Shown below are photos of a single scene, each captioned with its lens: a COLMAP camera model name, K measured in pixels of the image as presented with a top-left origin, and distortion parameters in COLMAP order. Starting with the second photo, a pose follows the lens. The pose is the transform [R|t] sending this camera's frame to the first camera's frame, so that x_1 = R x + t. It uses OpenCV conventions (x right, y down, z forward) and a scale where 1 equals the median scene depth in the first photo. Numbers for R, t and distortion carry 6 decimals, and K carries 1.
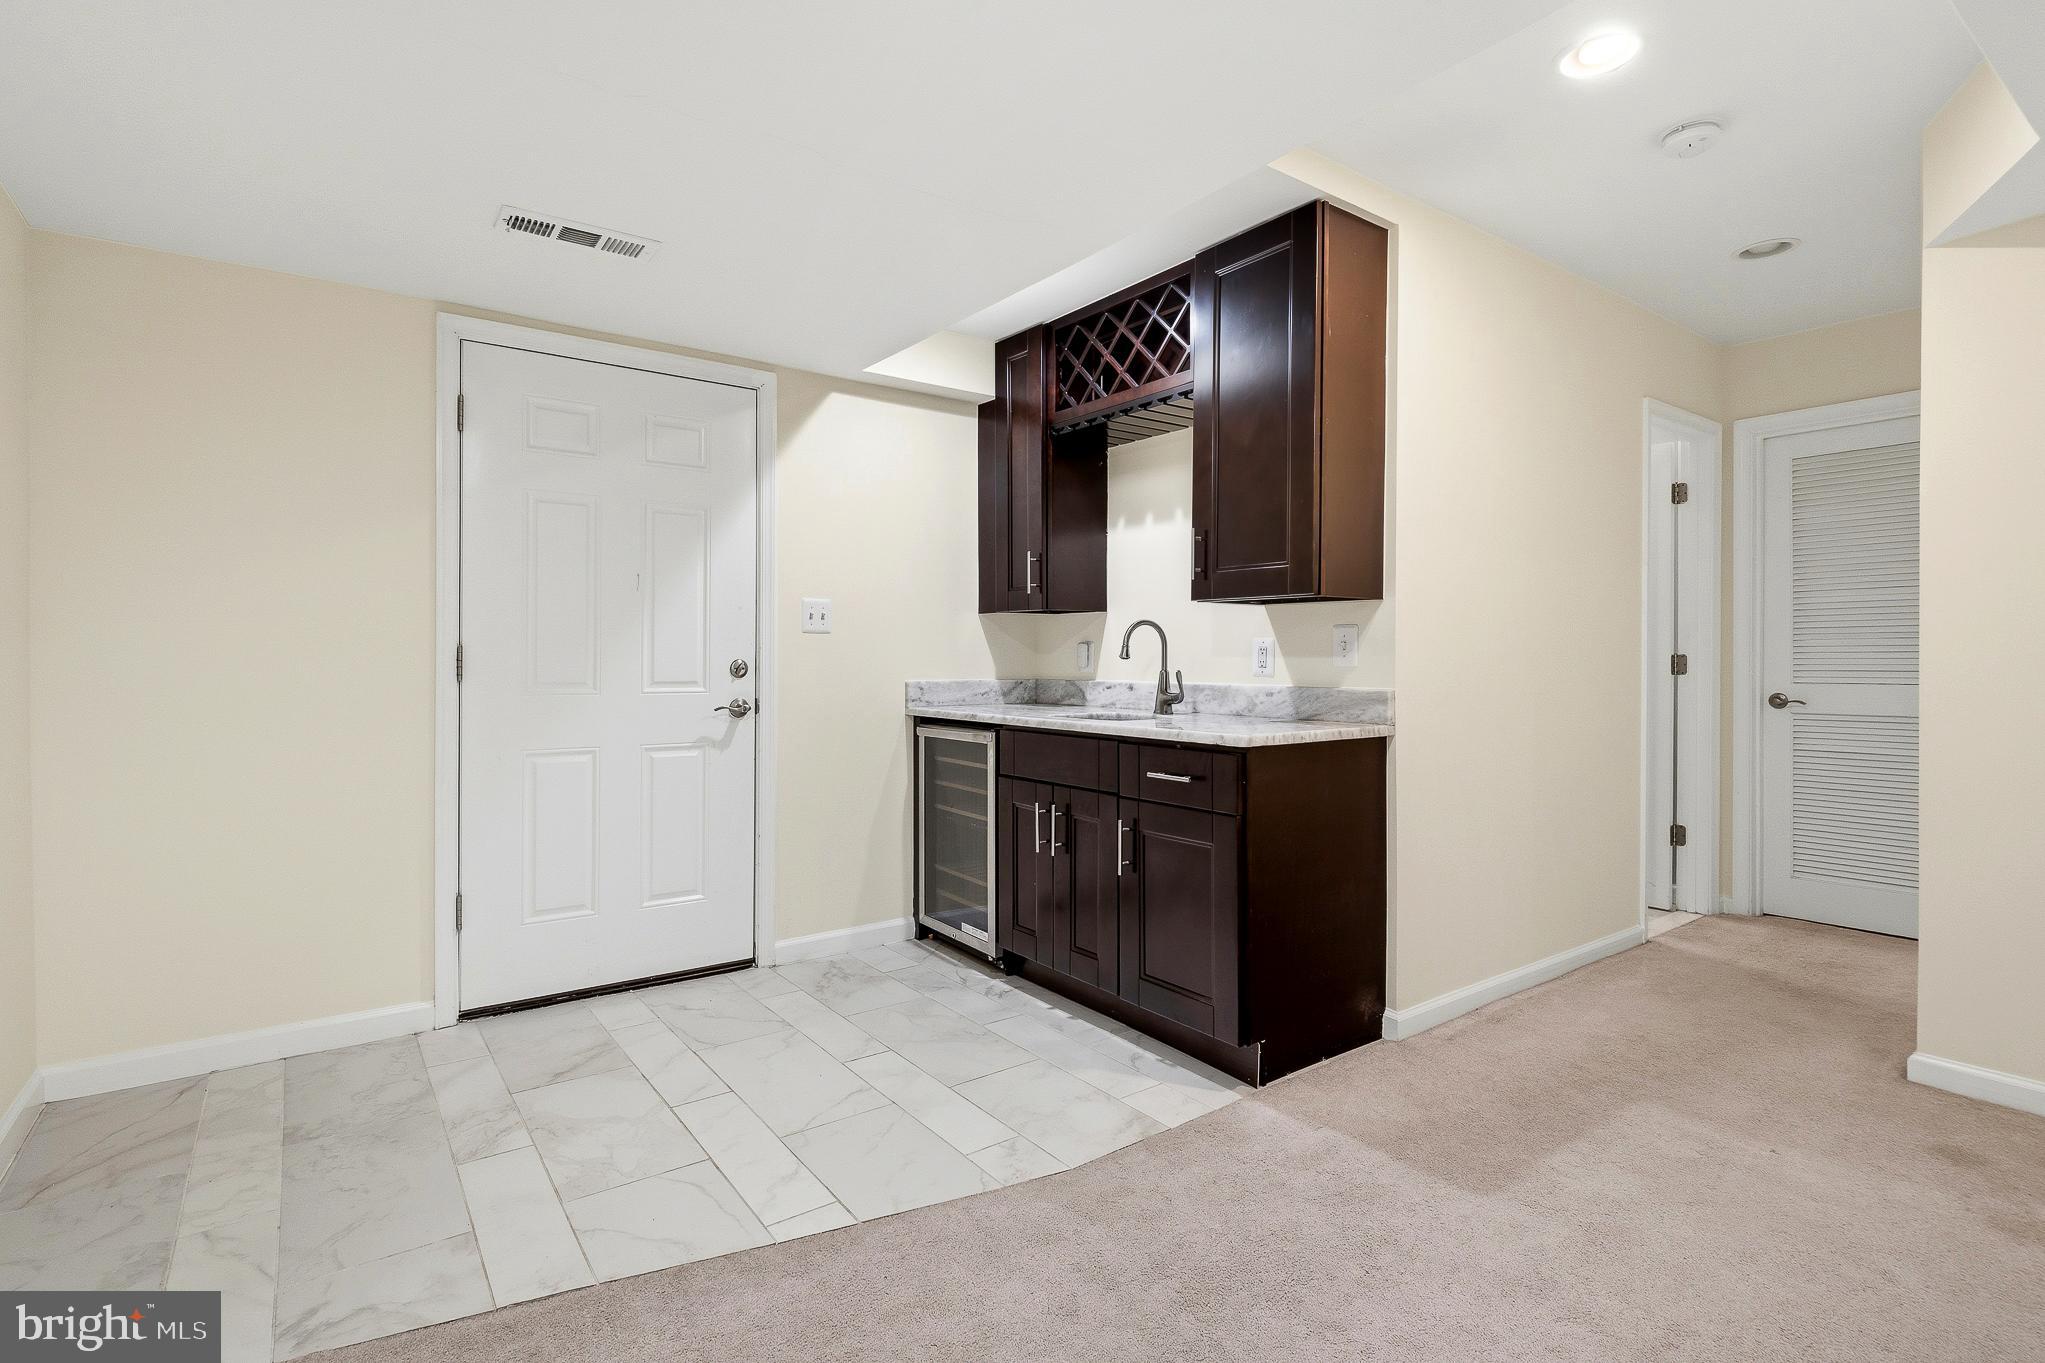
lens RADIAL K [[987.8, 0, 1019.3], [0, 987.8, 668.4], [0, 0, 1]] dist [0.002485, 0.000336]
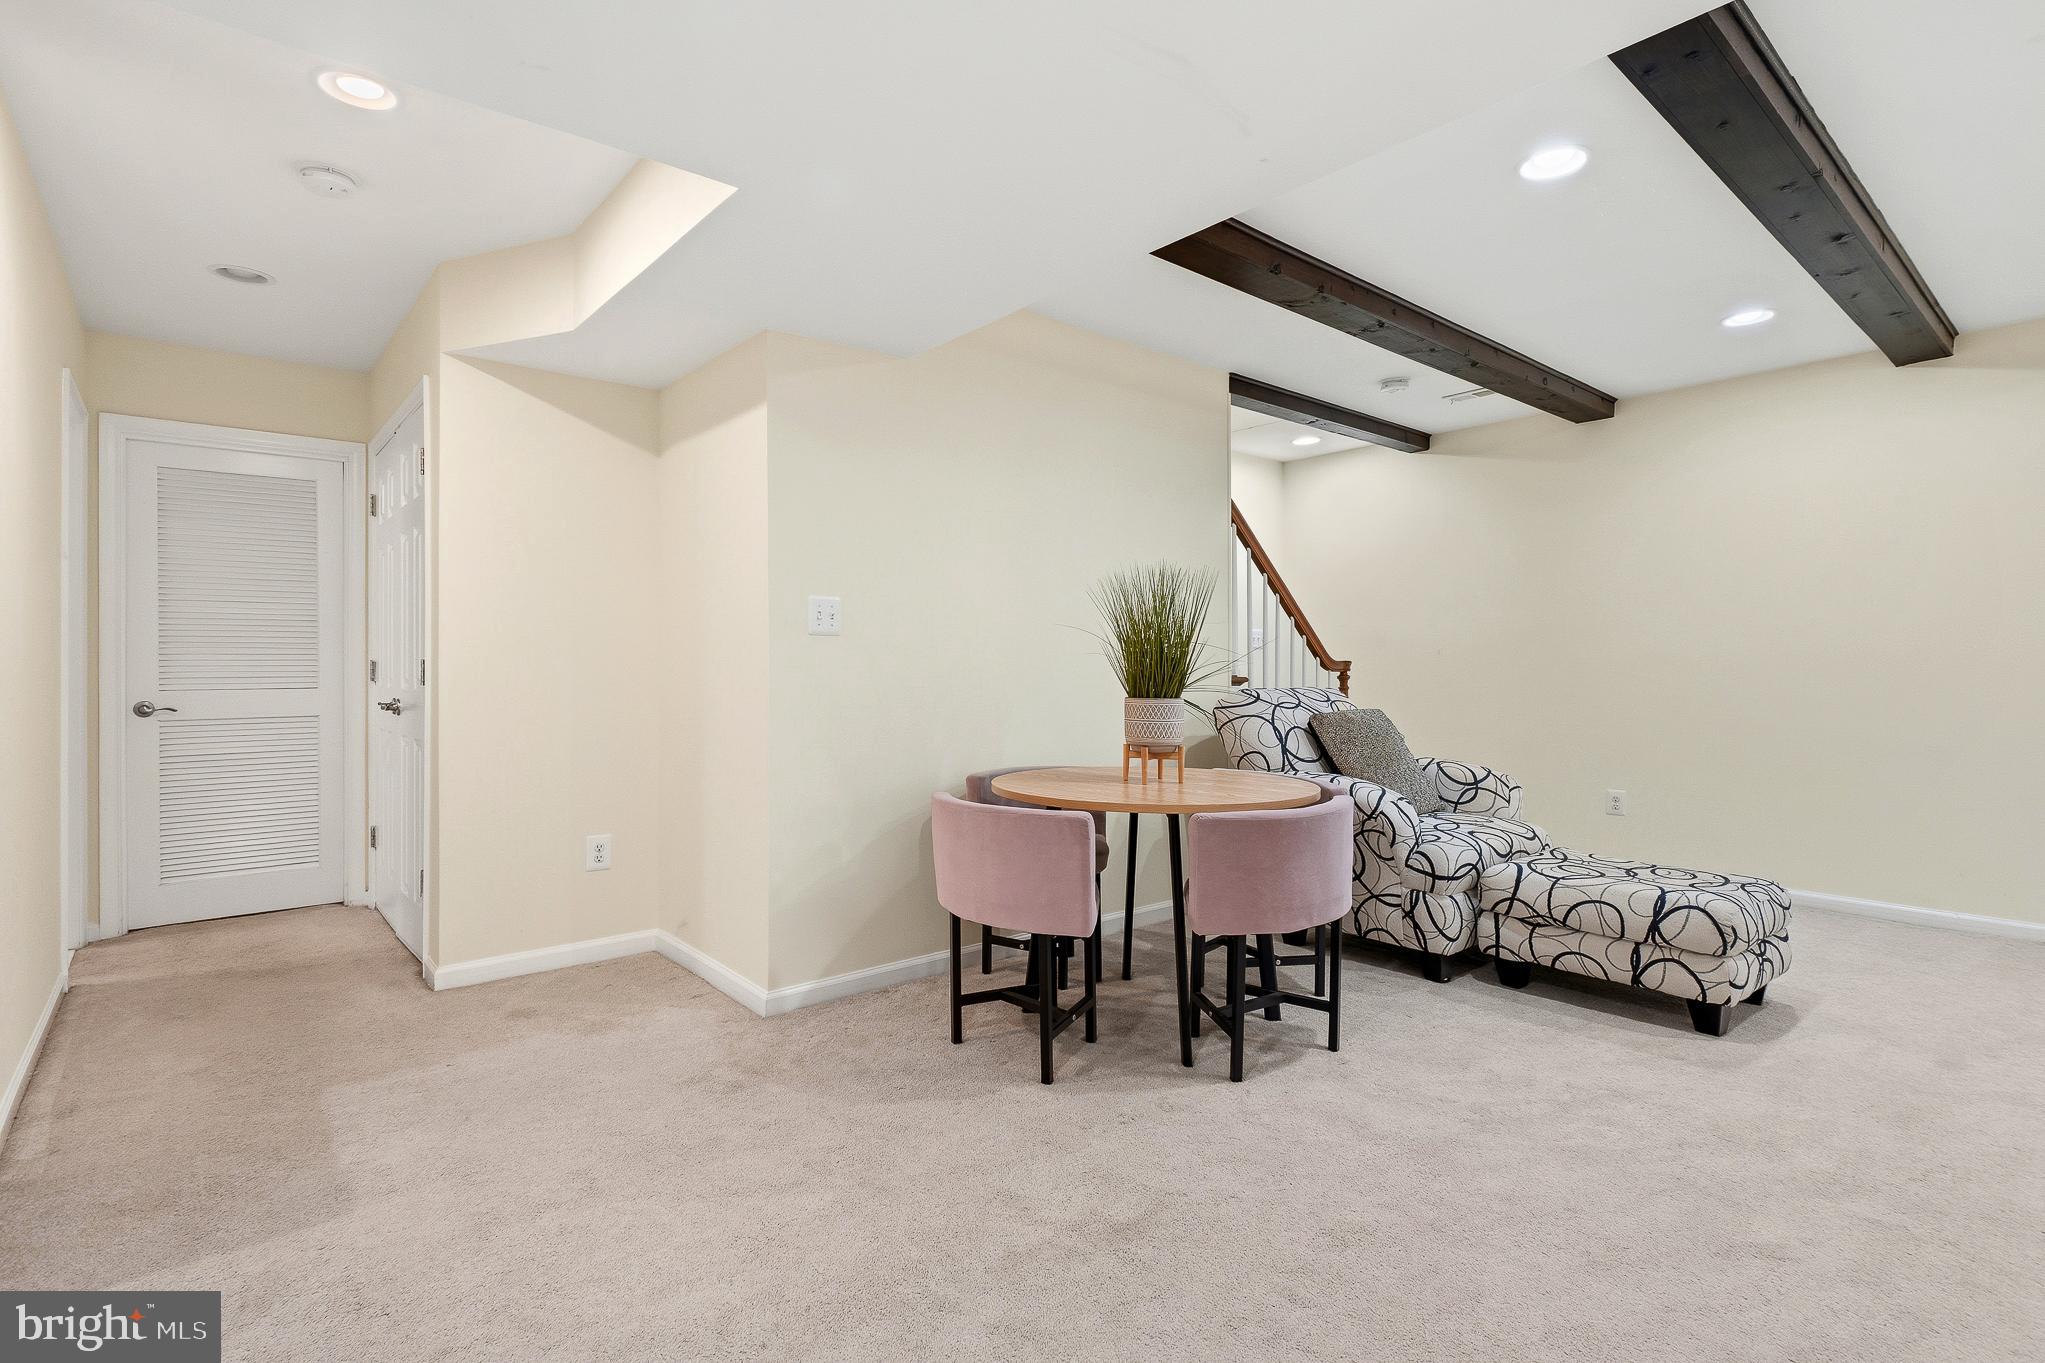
lens RADIAL K [[970.0, 0, 1022.5], [0, 970.0, 681.5], [0, 0, 1]] dist [0.000229, 0.000055]
pose [[-0.074359, -0.012964, 0.997147, -1.185659], [0.009439, 0.999862, 0.013703, 0.000060], [-0.997187, 0.010431, -0.074226, 0.903779]]
